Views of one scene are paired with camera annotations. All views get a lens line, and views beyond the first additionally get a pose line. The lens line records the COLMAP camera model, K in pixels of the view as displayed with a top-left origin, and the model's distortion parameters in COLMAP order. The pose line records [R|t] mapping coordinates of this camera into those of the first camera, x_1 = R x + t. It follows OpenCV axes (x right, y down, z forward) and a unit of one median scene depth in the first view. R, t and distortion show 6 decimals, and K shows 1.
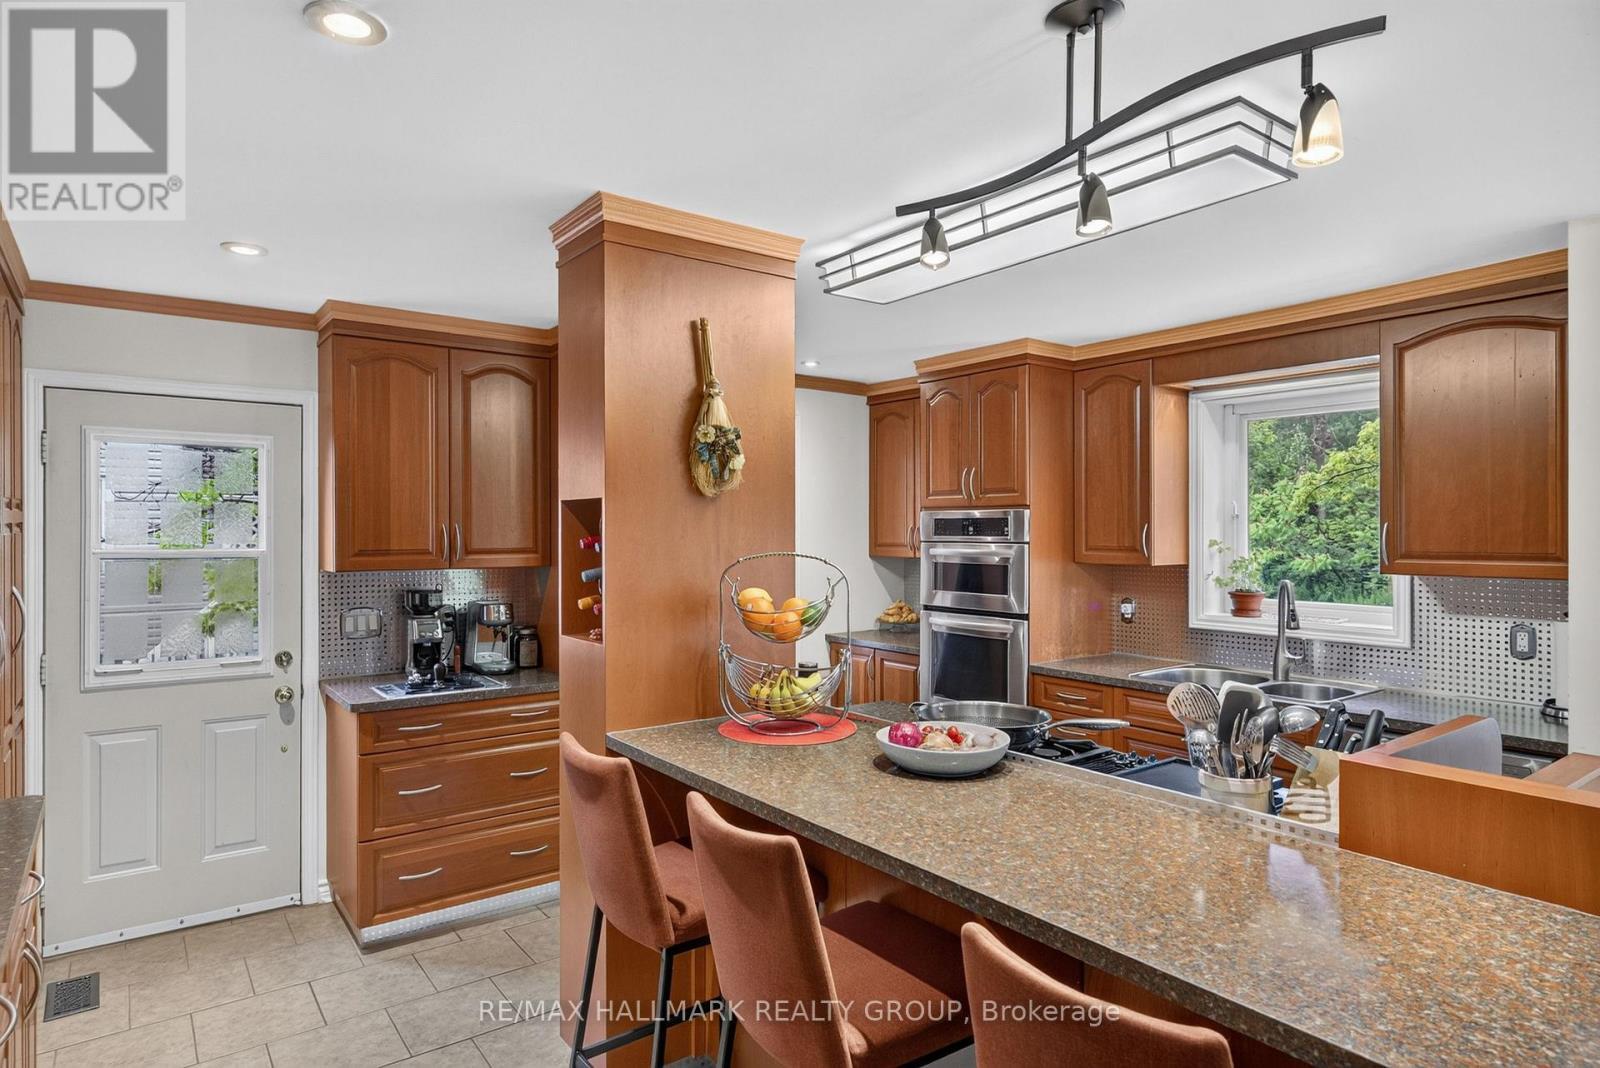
lens RADIAL K [[882.3, 0, 798.0], [0, 882.3, 528.6], [0, 0, 1]] dist [0.007370, 0.000612]
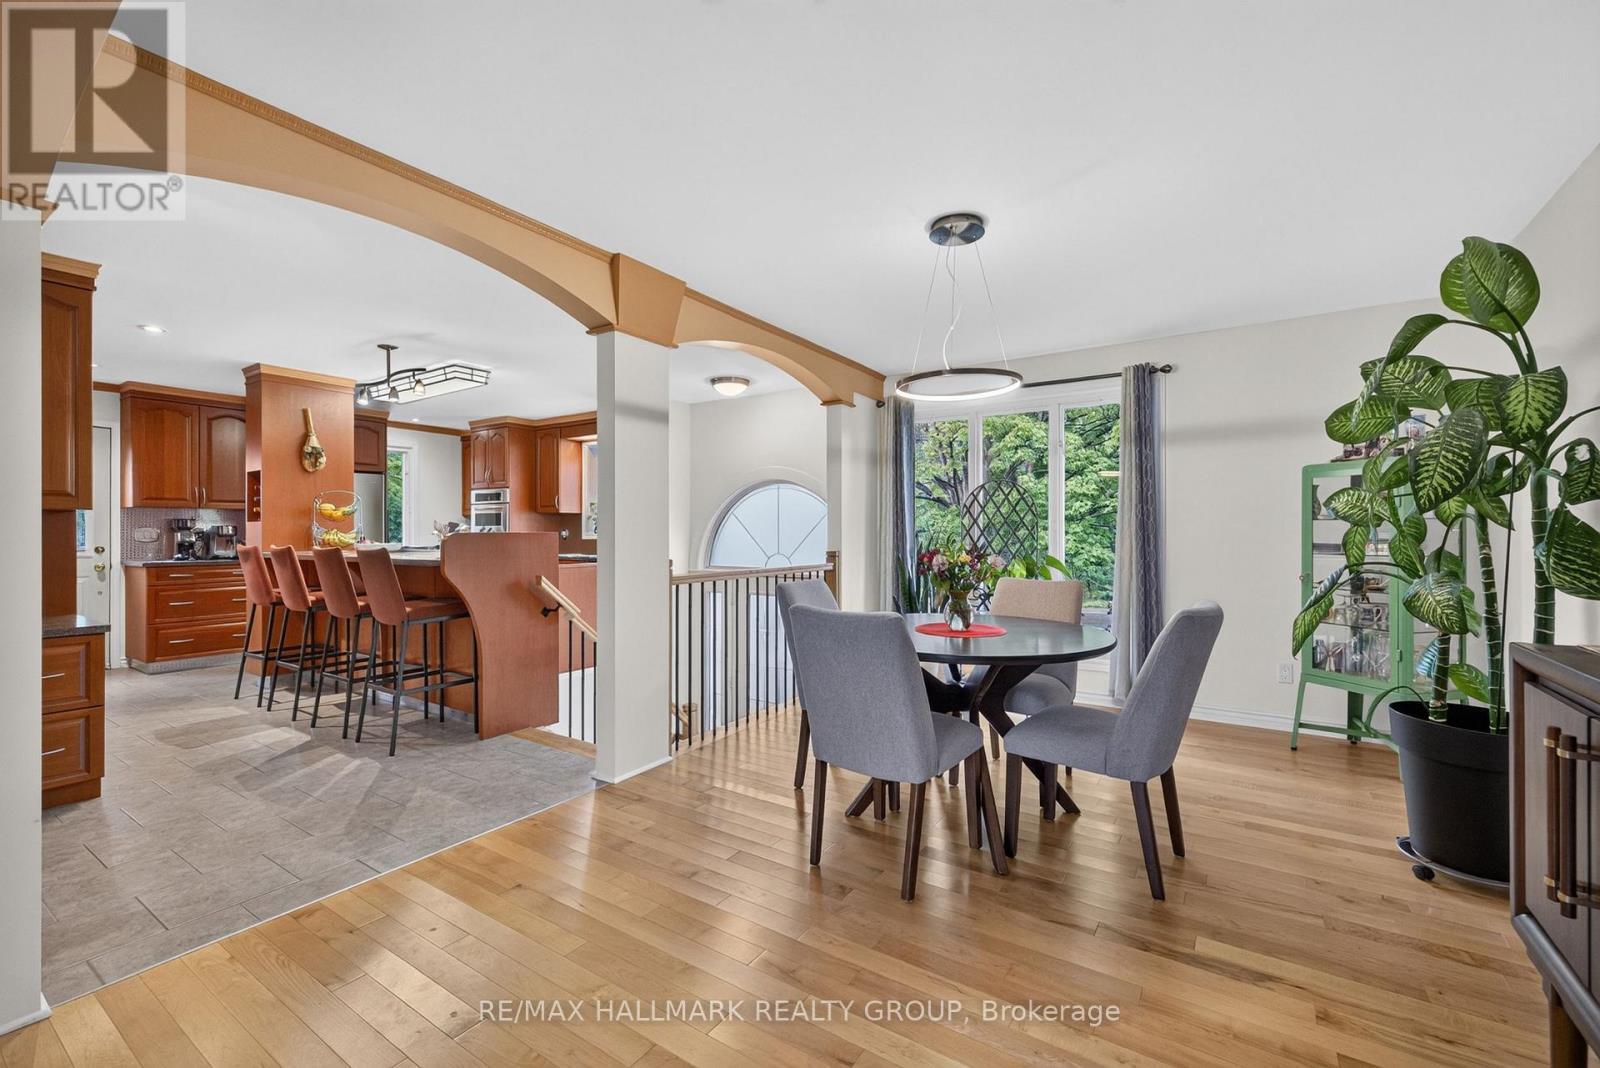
lens RADIAL K [[670.4, 0, 806.3], [0, 670.4, 534.8], [0, 0, 1]] dist [0.006236, -0.000287]
pose [[0.944520, 0.000131, 0.328455, 0.467605], [0.000807, 0.999996, -0.002719, 0.116802], [-0.328454, 0.002834, 0.944516, -1.044654]]
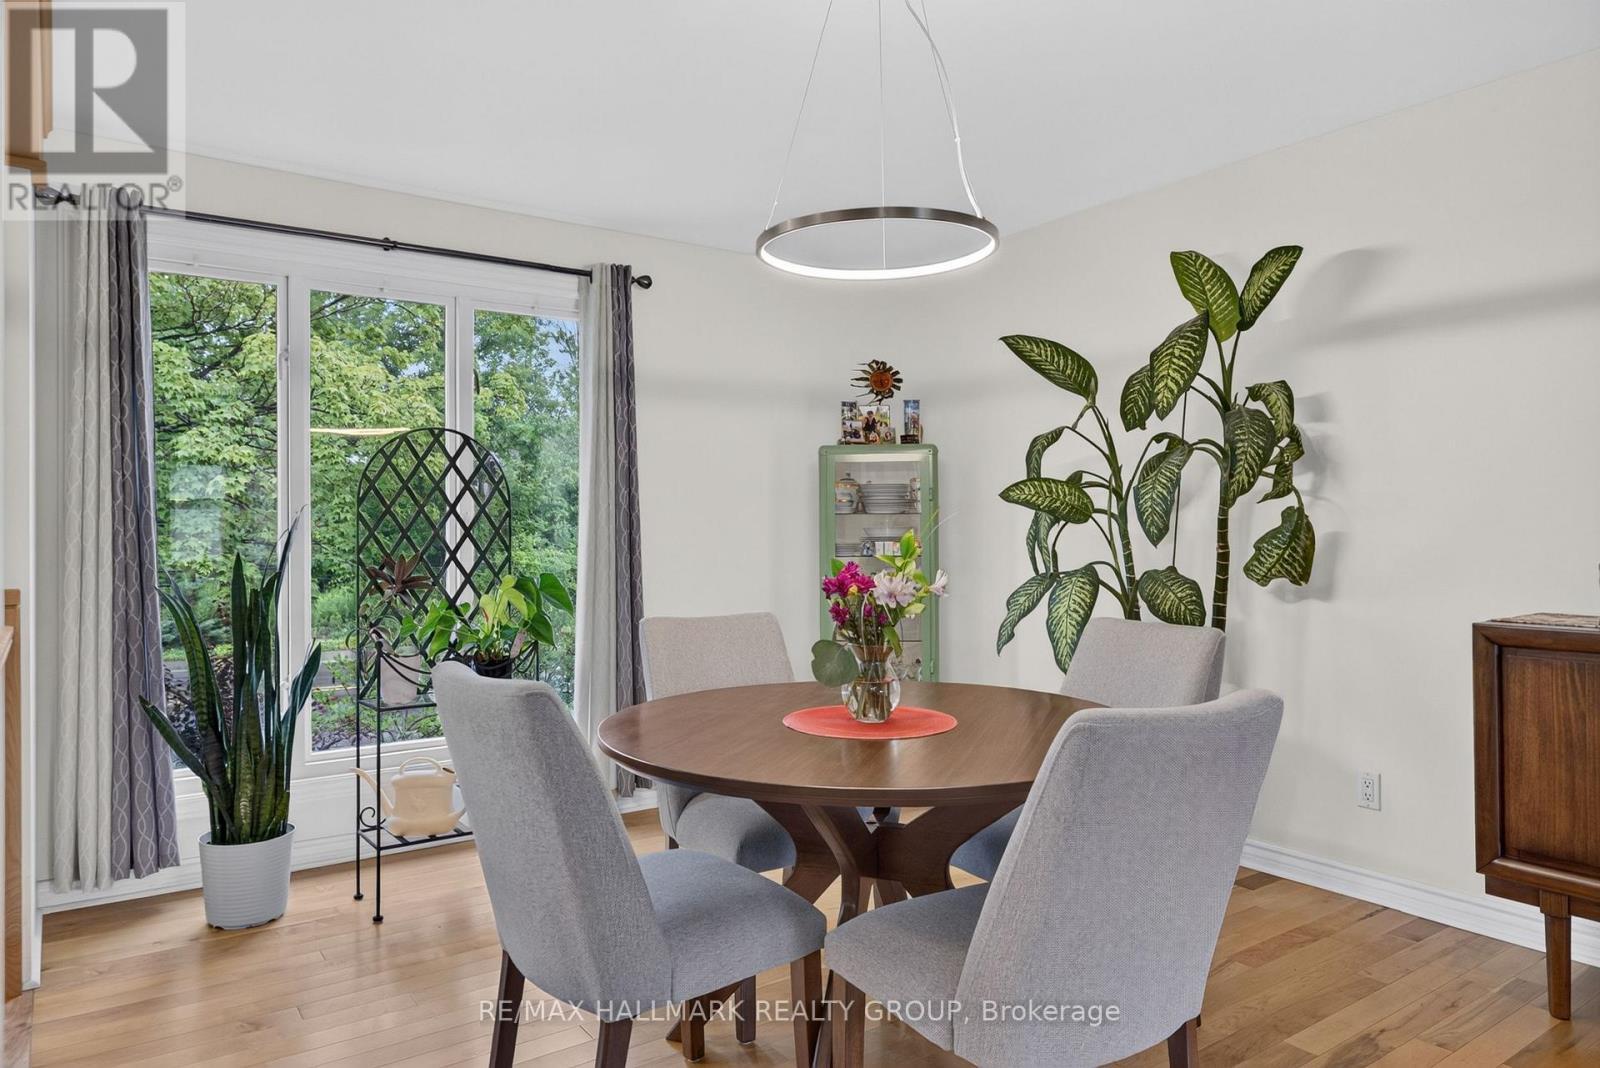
lens RADIAL K [[1034.8, 0, 808.2], [0, 1034.8, 526.1], [0, 0, 1]] dist [0.006006, 0.001220]
pose [[0.025021, 0.005266, 0.999673, 0.283423], [0.015225, 0.999868, -0.005648, 0.111753], [-0.999571, 0.015361, 0.024938, -0.375234]]
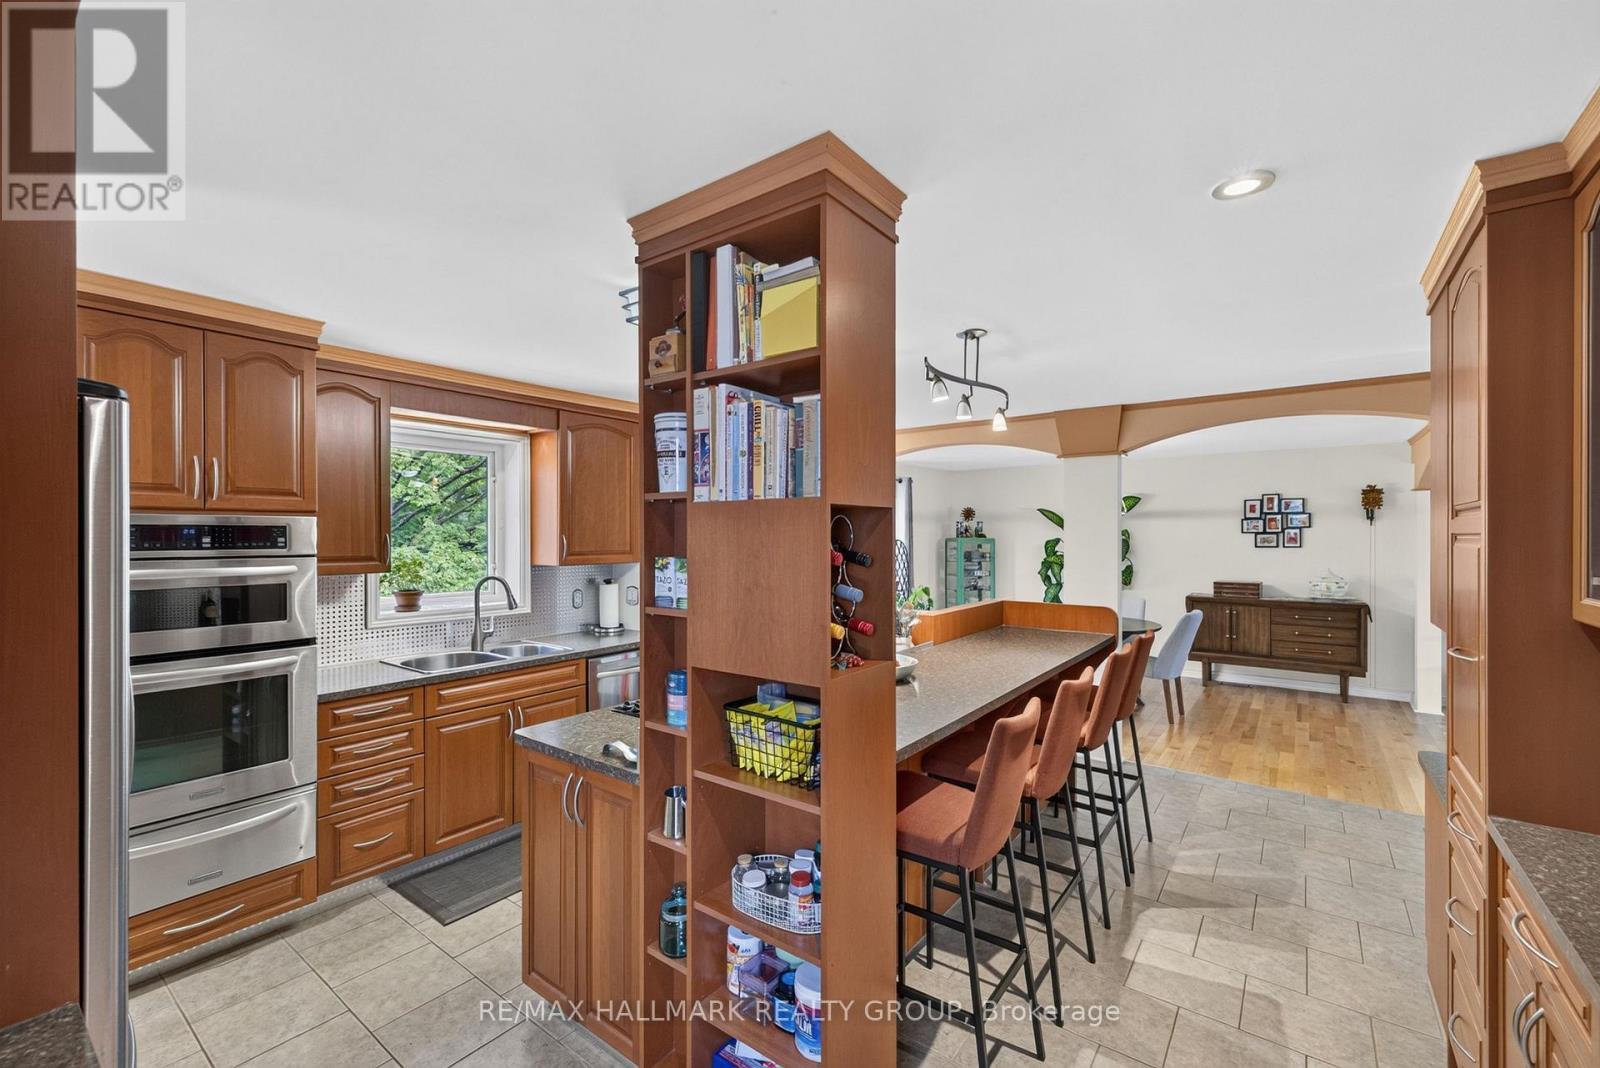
lens RADIAL K [[670.4, 0, 793.7], [0, 670.4, 536.6], [0, 0, 1]] dist [0.006236, -0.000287]
pose [[-0.260073, 0.003612, 0.965582, -0.554376], [0.007907, 0.999967, -0.001611, 0.002017], [-0.965557, 0.007216, -0.260093, 0.783620]]
